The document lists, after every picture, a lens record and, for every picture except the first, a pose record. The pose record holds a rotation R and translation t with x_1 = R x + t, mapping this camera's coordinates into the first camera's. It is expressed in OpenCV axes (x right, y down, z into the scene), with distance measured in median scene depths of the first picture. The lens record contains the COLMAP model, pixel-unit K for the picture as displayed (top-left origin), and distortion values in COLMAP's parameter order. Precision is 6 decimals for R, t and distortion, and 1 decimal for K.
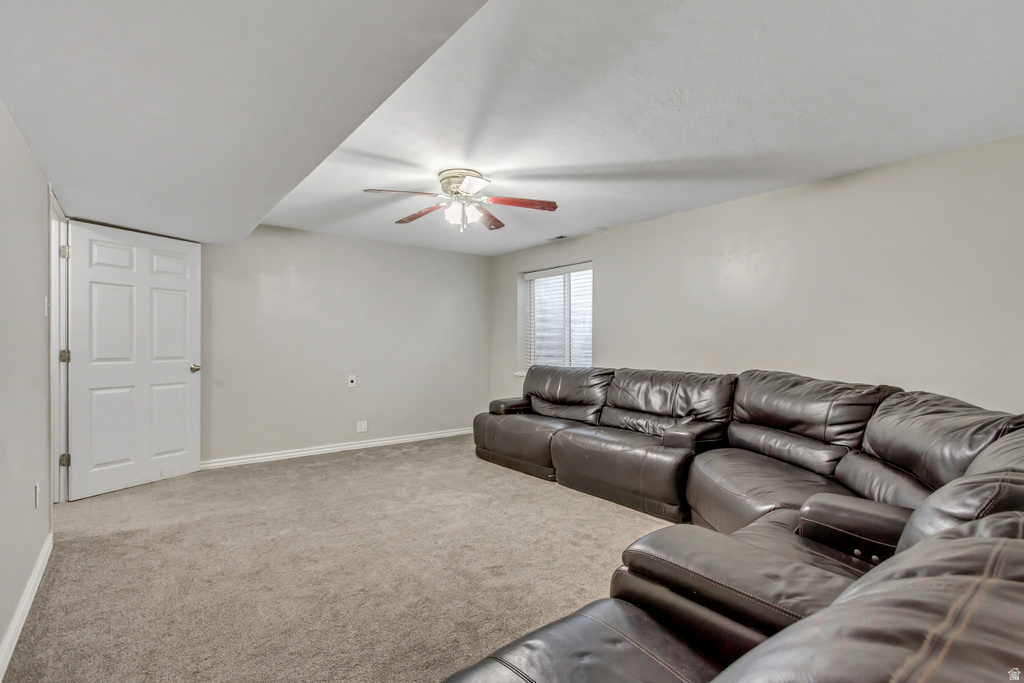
lens RADIAL K [[472.1, 0, 517.2], [0, 472.1, 344.5], [0, 0, 1]] dist [0.011587, -0.000528]
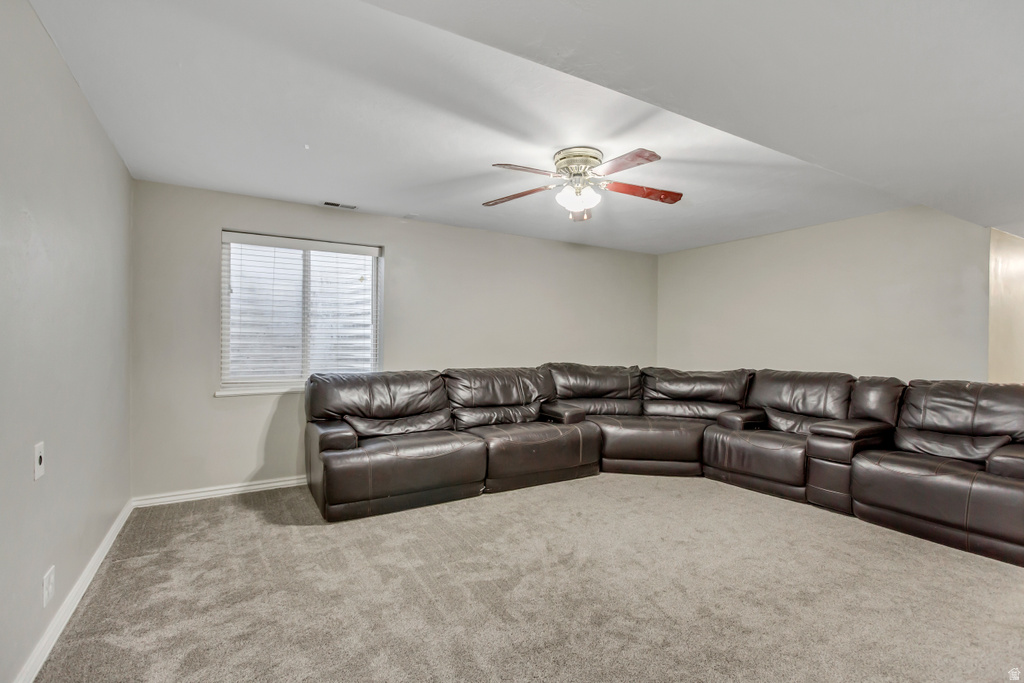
lens RADIAL K [[472.1, 0, 515.2], [0, 472.1, 336.4], [0, 0, 1]] dist [0.011587, -0.000528]
pose [[0.154438, 0.005348, 0.987988, -0.804879], [0.006099, 0.999961, -0.006367, -0.010529], [-0.987984, 0.007009, 0.154399, 0.777008]]
